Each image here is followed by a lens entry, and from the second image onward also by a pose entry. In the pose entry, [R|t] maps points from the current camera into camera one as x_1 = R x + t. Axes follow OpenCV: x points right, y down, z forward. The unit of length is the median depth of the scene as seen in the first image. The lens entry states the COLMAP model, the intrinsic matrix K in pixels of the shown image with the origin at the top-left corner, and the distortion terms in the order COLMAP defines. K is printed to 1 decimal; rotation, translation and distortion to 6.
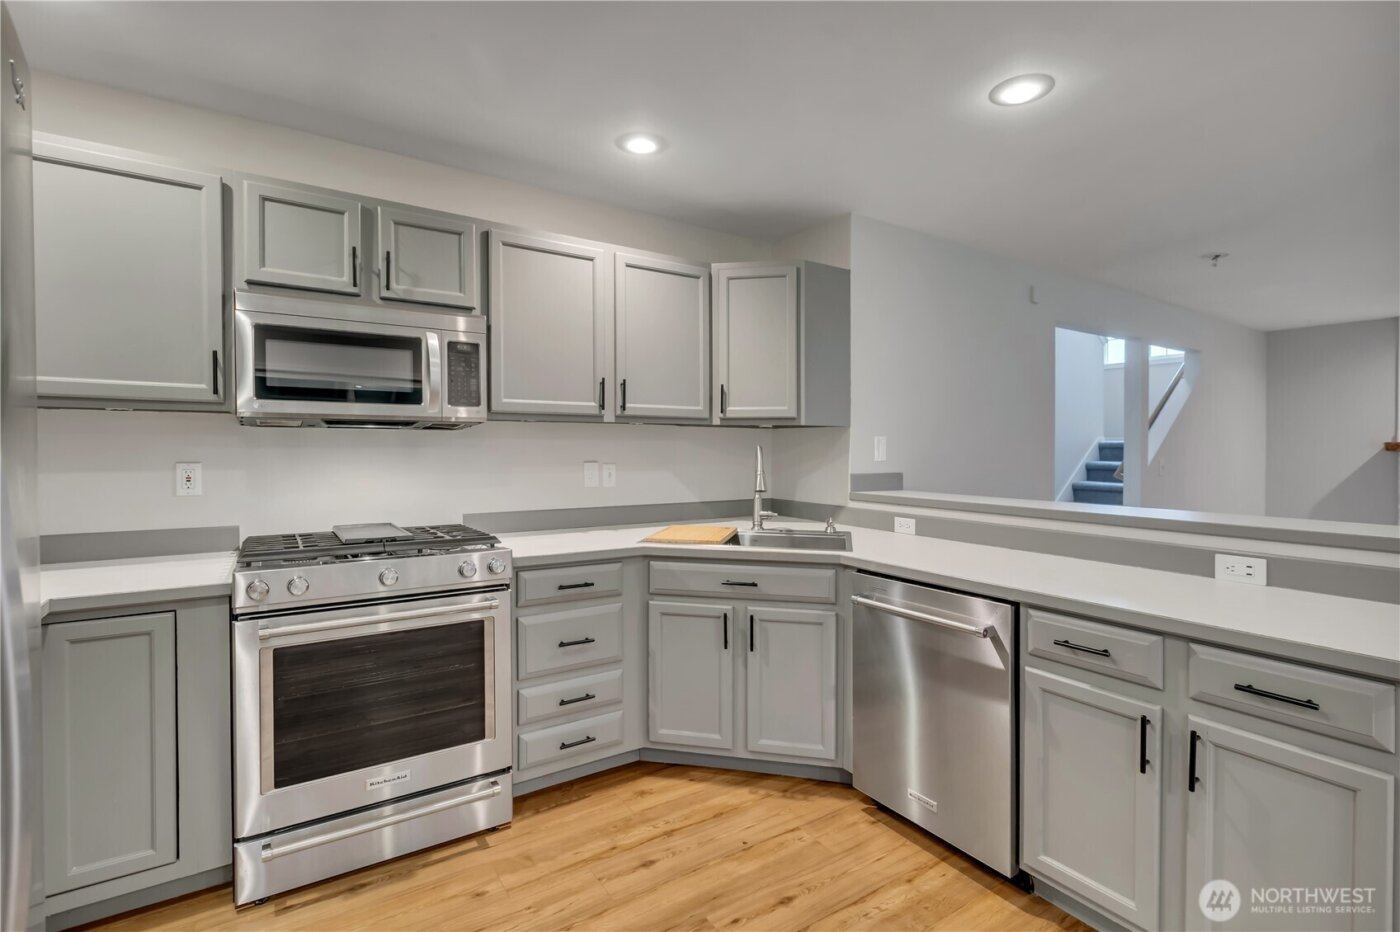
lens RADIAL K [[655.9, 0, 711.1], [0, 655.9, 448.3], [0, 0, 1]] dist [-0.001102, 0.000548]
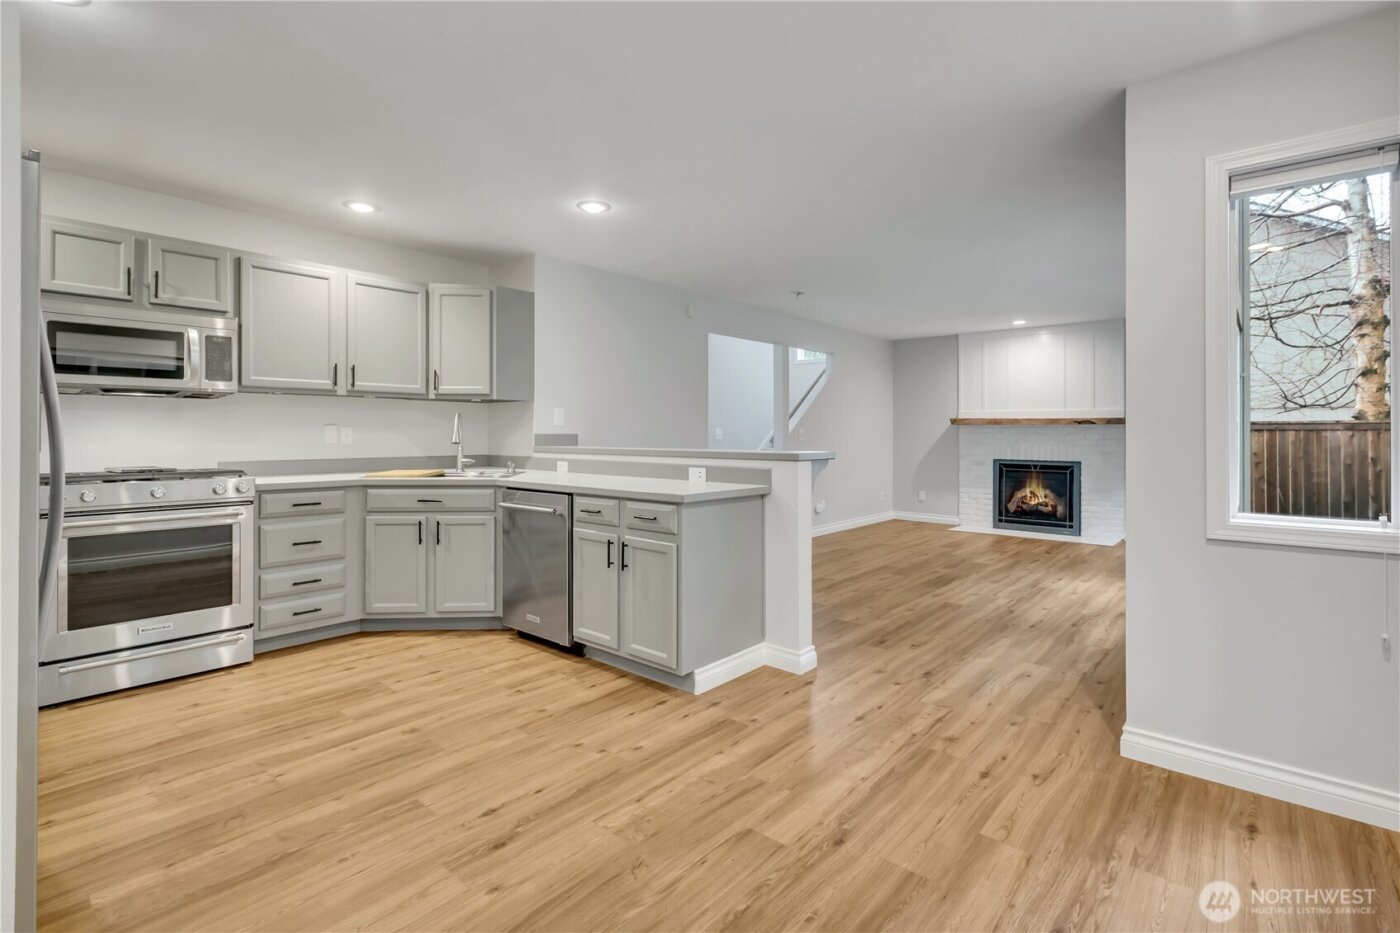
lens RADIAL K [[655.9, 0, 718.6], [0, 655.9, 423.0], [0, 0, 1]] dist [-0.001102, 0.000548]
pose [[0.961699, 0.001030, 0.274104, 0.283102], [0.003738, 0.999851, -0.016873, 0.055955], [-0.274081, 0.017251, 0.961552, -0.679947]]
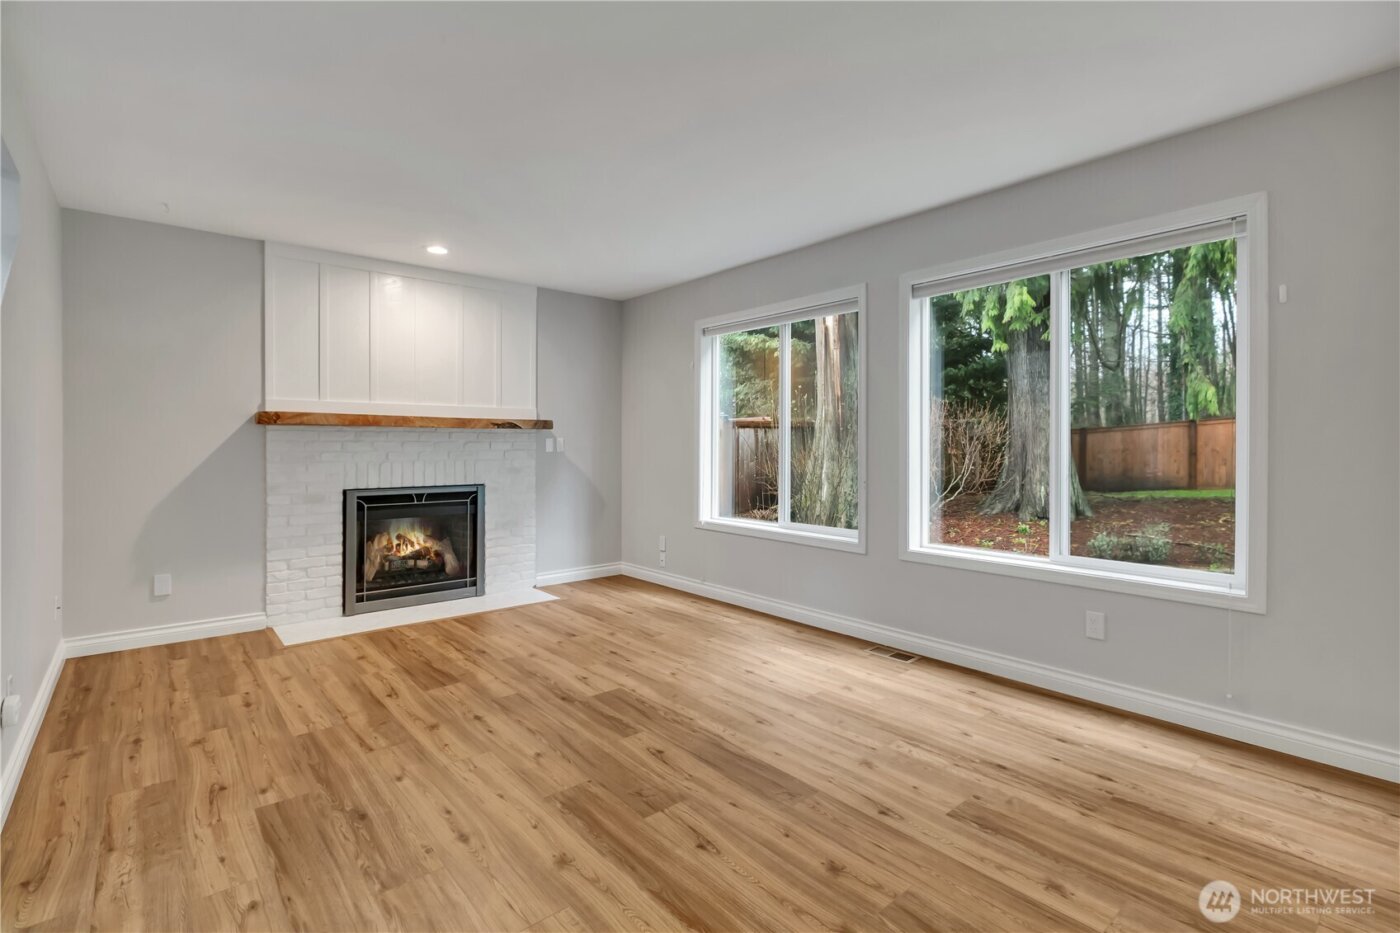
lens RADIAL K [[655.9, 0, 707.8], [0, 655.9, 441.4], [0, 0, 1]] dist [-0.001102, 0.000548]
pose [[-0.102369, -0.001046, 0.994746, 0.658255], [0.005206, 0.999985, 0.001587, 0.059155], [-0.994733, 0.005341, -0.102362, 1.442276]]
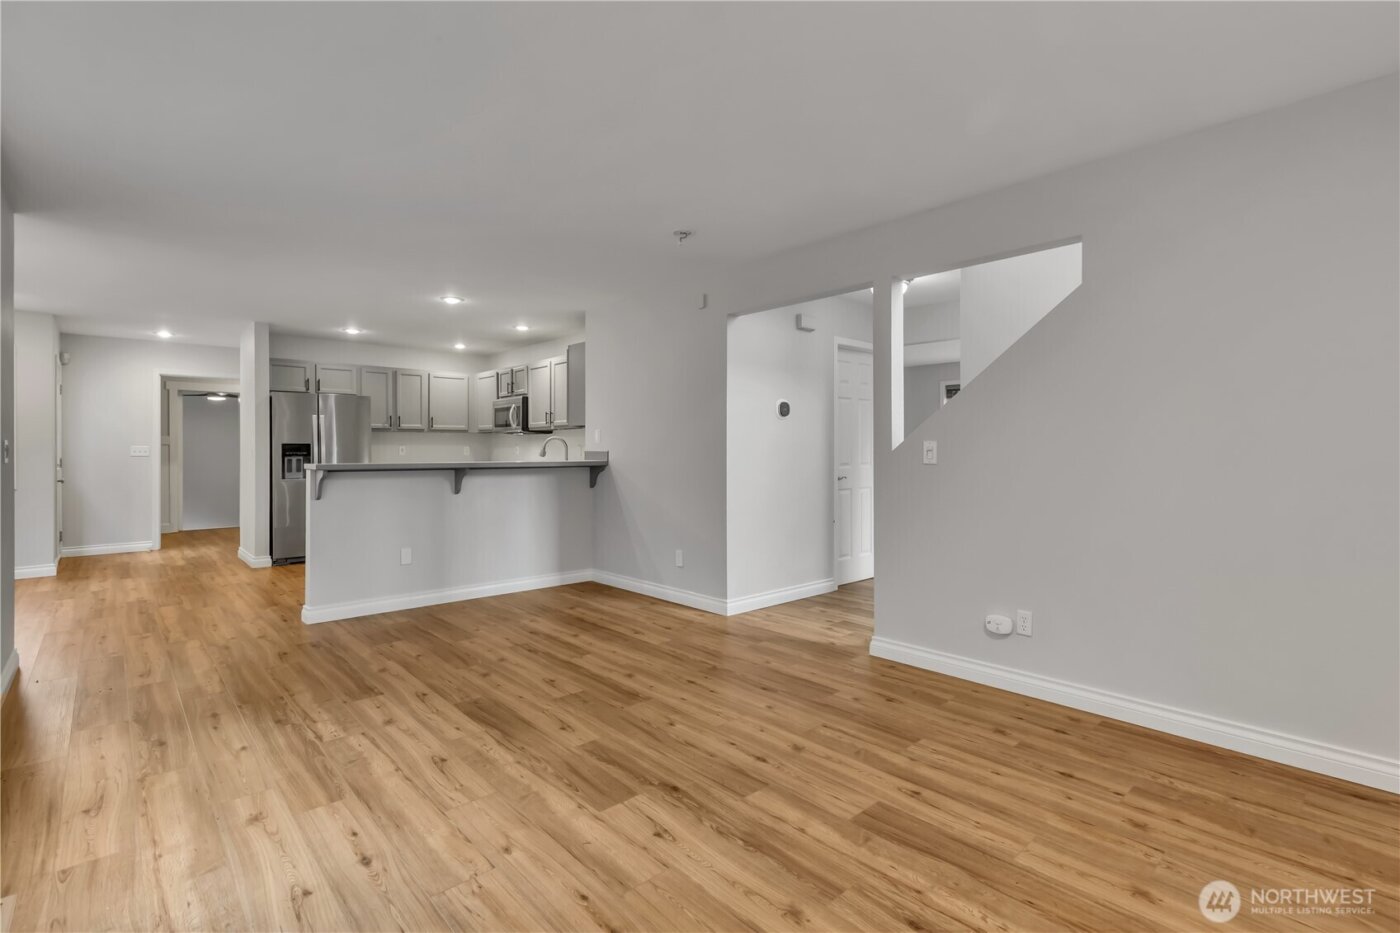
lens RADIAL K [[655.9, 0, 719.2], [0, 655.9, 452.9], [0, 0, 1]] dist [-0.001102, 0.000548]
pose [[0.153019, -0.002630, -0.988220, 2.931925], [-0.002453, 0.999992, -0.003041, 0.069998], [0.988220, 0.002889, 0.153011, 1.508914]]
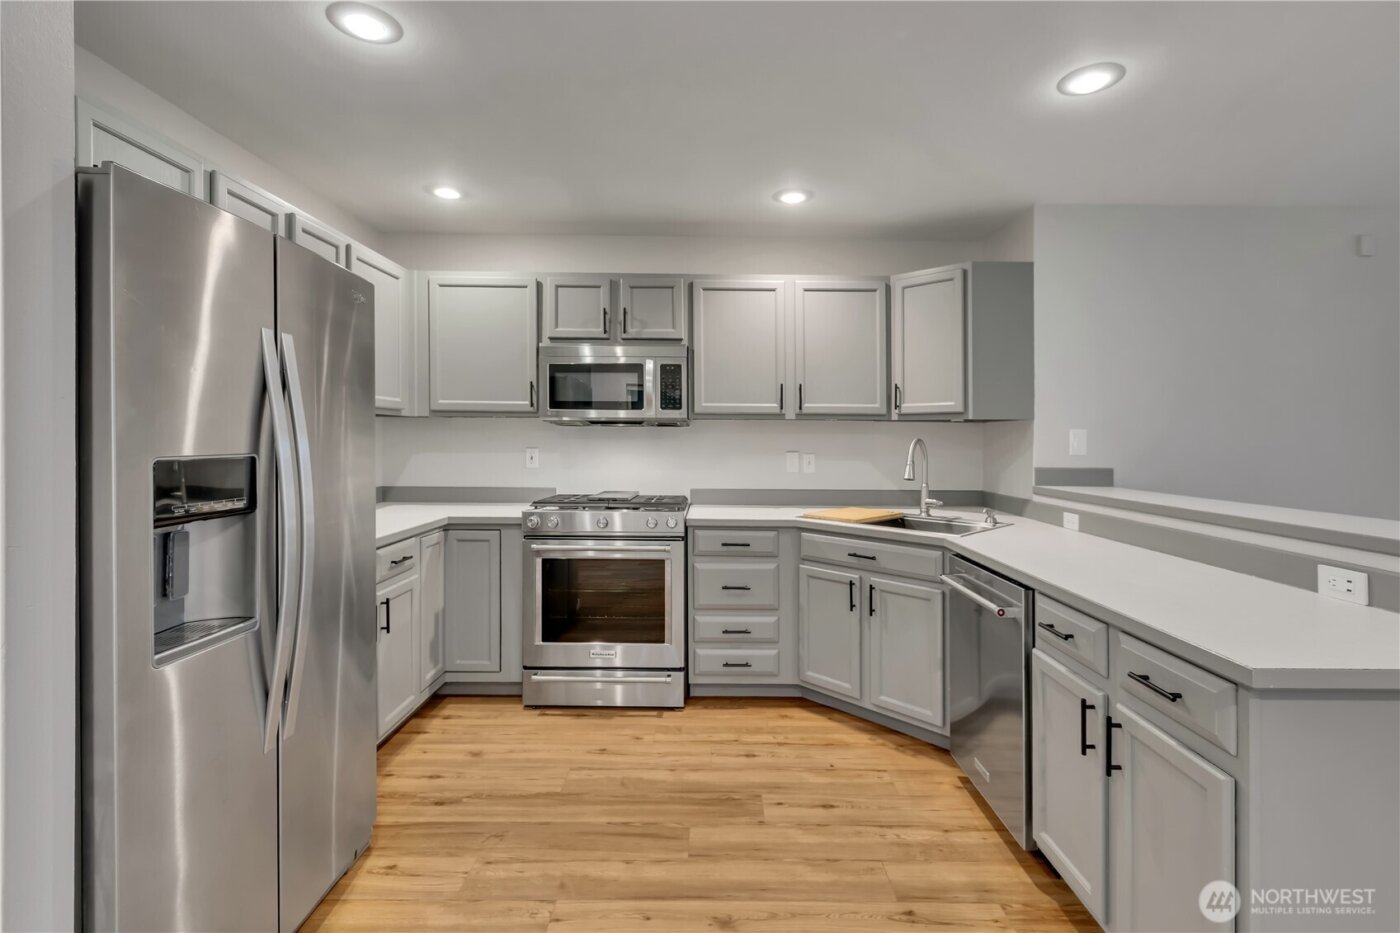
lens RADIAL K [[655.9, 0, 711.7], [0, 655.9, 433.5], [0, 0, 1]] dist [-0.001102, 0.000548]
pose [[0.830265, -0.003625, -0.557357, 0.492235], [-0.005056, 0.999889, -0.014036, 0.005962], [0.557346, 0.014472, 0.830154, -0.123265]]
